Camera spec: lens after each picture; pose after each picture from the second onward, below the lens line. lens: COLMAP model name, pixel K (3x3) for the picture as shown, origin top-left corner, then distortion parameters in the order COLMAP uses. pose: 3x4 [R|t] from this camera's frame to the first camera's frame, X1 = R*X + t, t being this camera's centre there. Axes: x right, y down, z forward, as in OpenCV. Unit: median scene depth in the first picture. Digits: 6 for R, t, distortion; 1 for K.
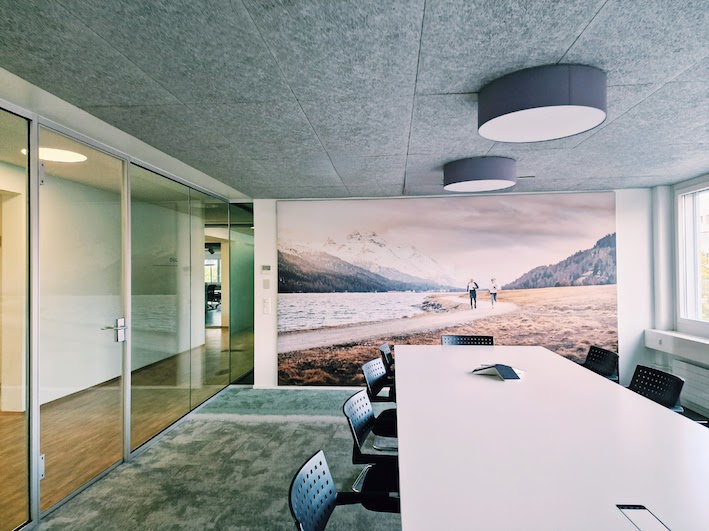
lens RADIAL K [[478.9, 0, 357.2], [0, 478.9, 268.5], [0, 0, 1]] dist [0.058464, -0.006176]
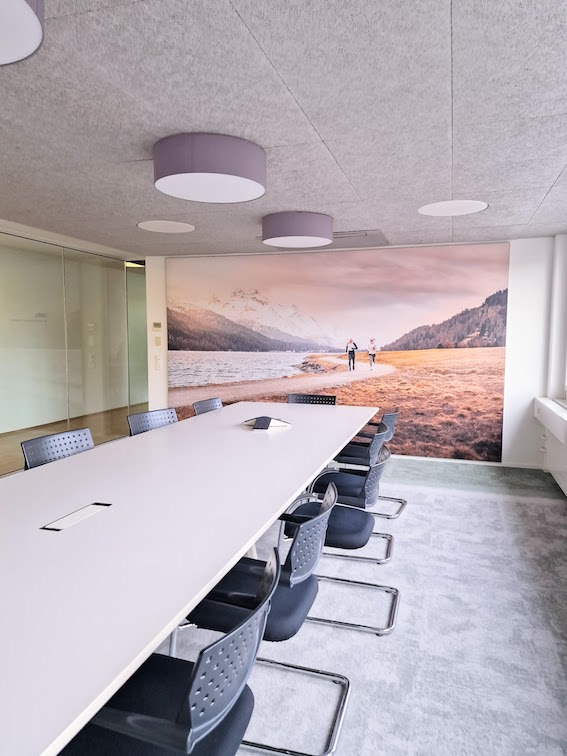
lens RADIAL K [[510.7, 0, 275.5], [0, 510.7, 379.3], [0, 0, 1]] dist [0.058464, -0.006176]
pose [[0.979928, 0.031783, -0.196803, 0.297001], [-0.013995, 0.995741, 0.091124, 0.011098], [0.198861, -0.086540, 0.976199, -0.031749]]
